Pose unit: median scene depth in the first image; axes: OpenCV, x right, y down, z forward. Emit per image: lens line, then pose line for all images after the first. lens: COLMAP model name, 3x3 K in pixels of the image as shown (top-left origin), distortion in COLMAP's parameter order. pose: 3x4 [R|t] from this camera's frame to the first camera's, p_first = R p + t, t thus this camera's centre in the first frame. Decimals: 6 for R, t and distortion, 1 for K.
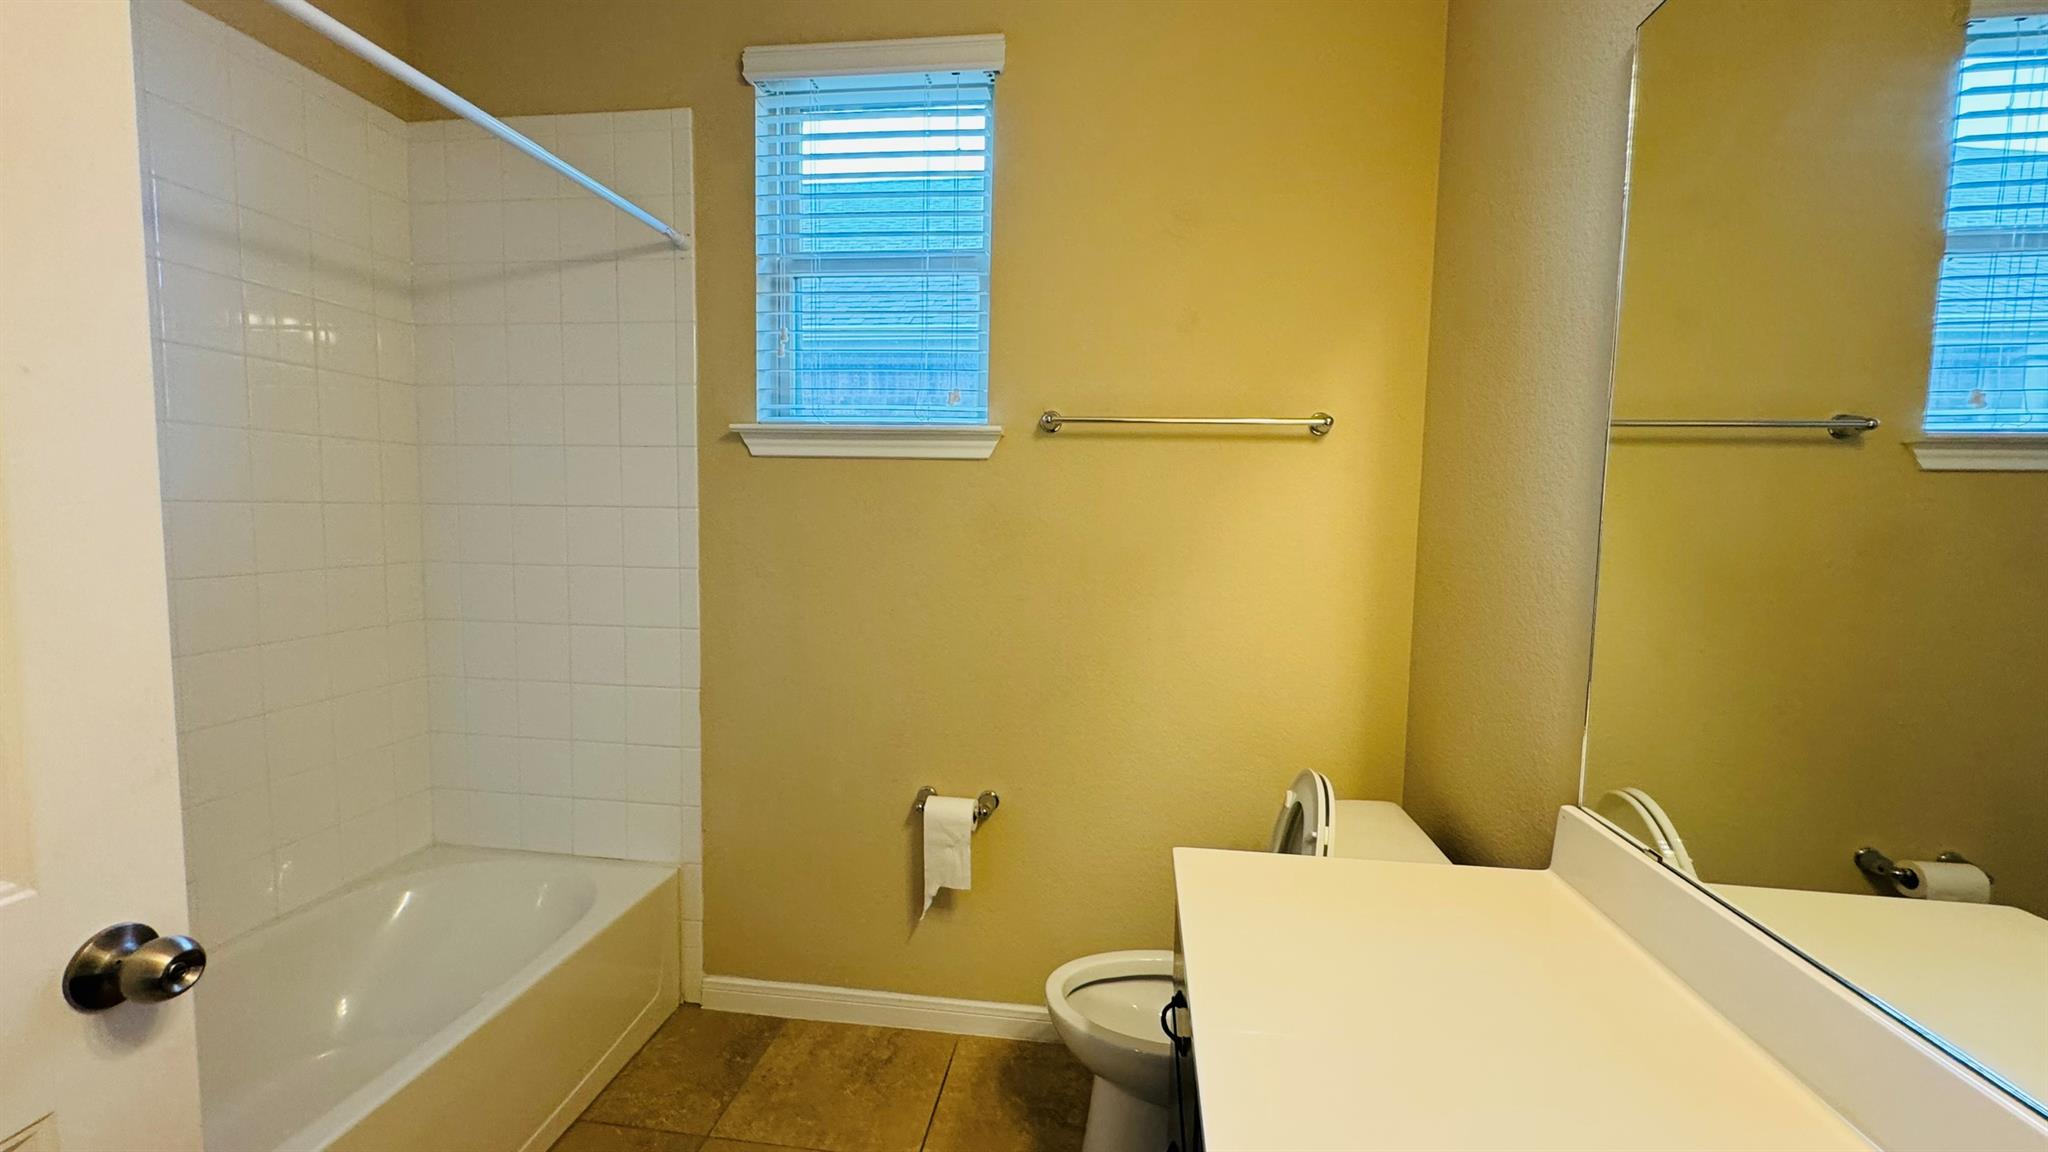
lens RADIAL K [[819.8, 0, 1022.6], [0, 819.8, 578.7], [0, 0, 1]] dist [-0.002018, 0.000583]
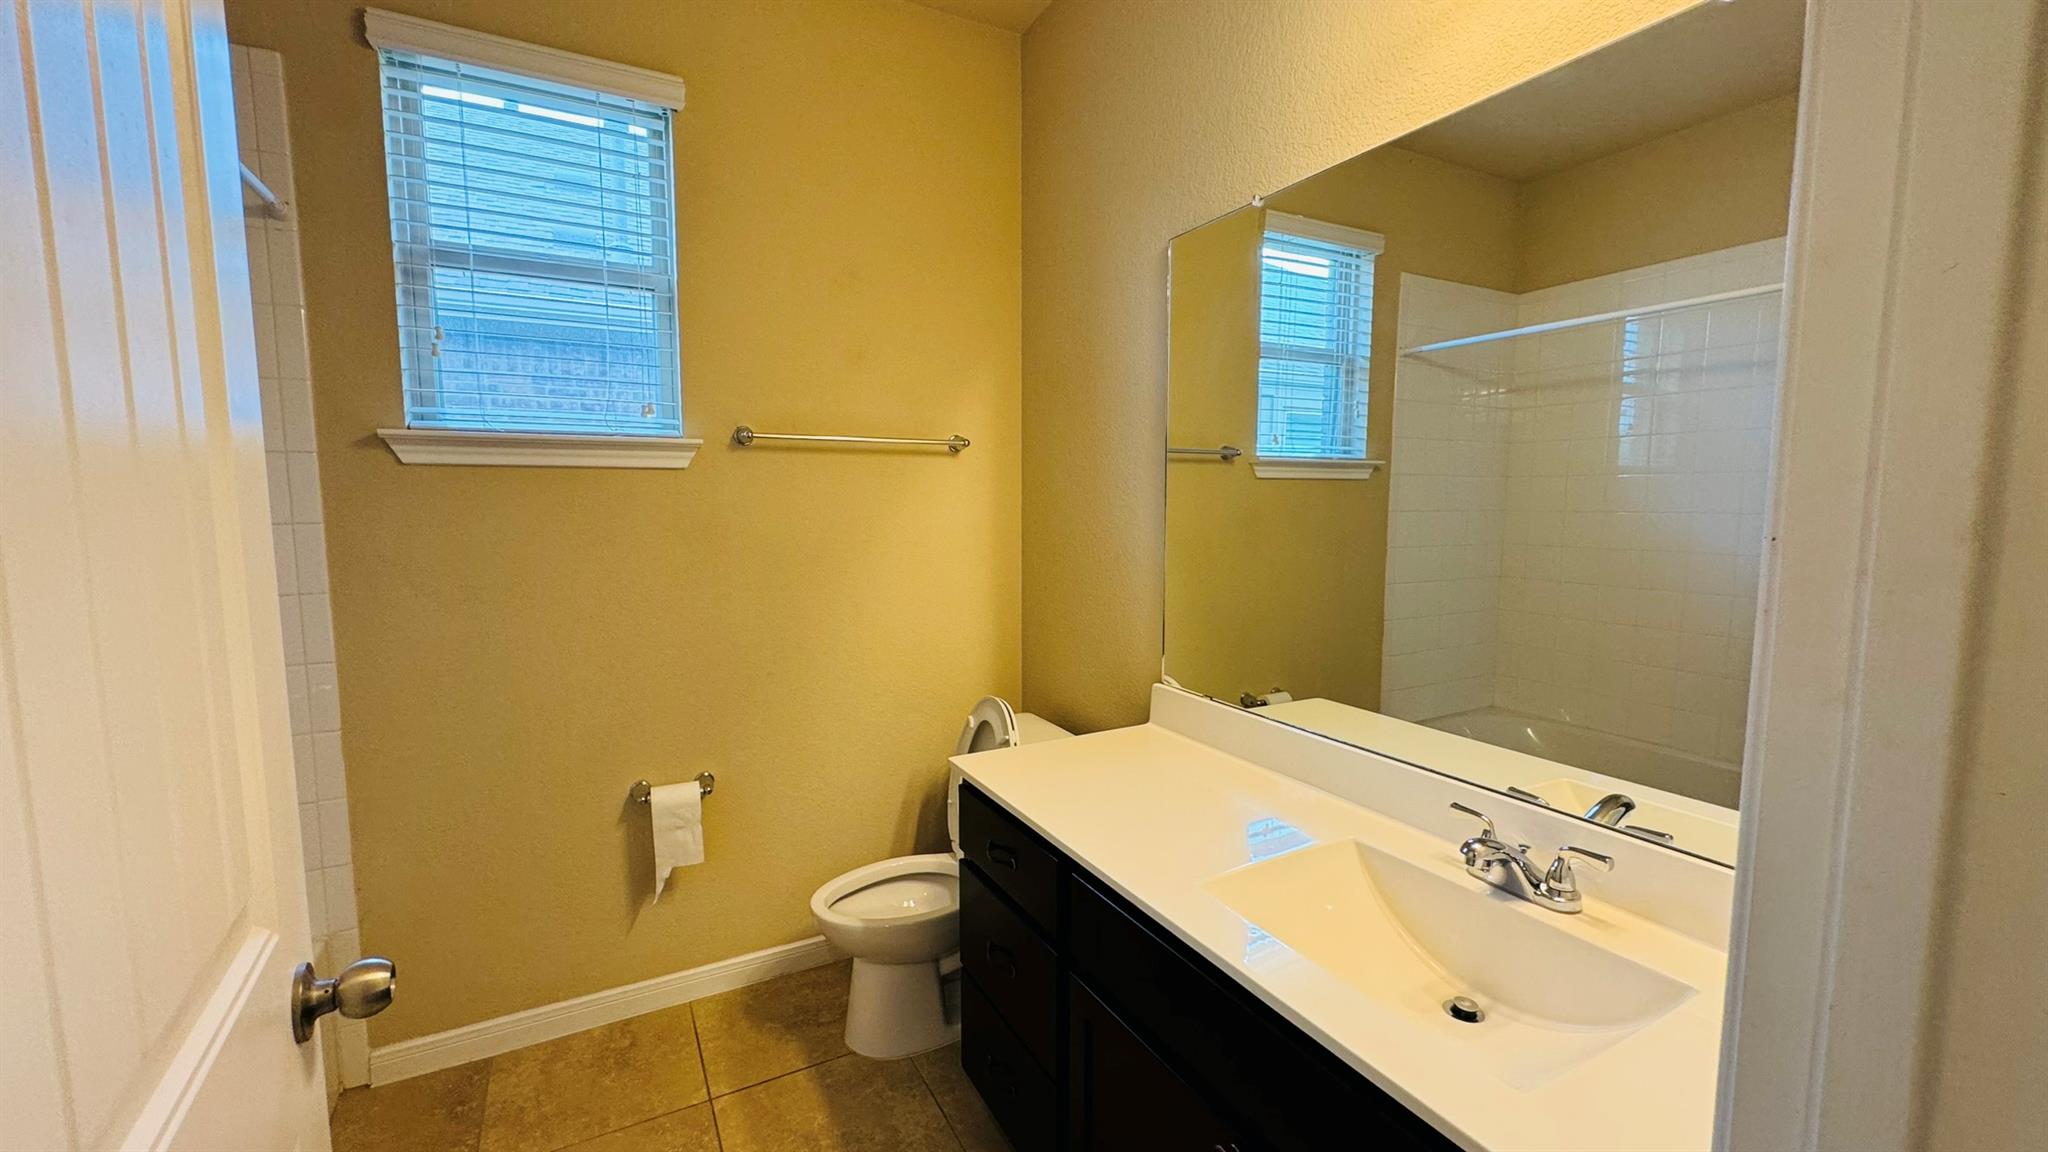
lens RADIAL K [[819.8, 0, 1022.6], [0, 819.8, 578.7], [0, 0, 1]] dist [-0.002018, 0.000583]
pose [[0.812262, -0.077229, 0.578158, -0.320468], [0.062150, 0.997012, 0.045865, -0.023273], [-0.579973, -0.001322, 0.814635, -0.141951]]
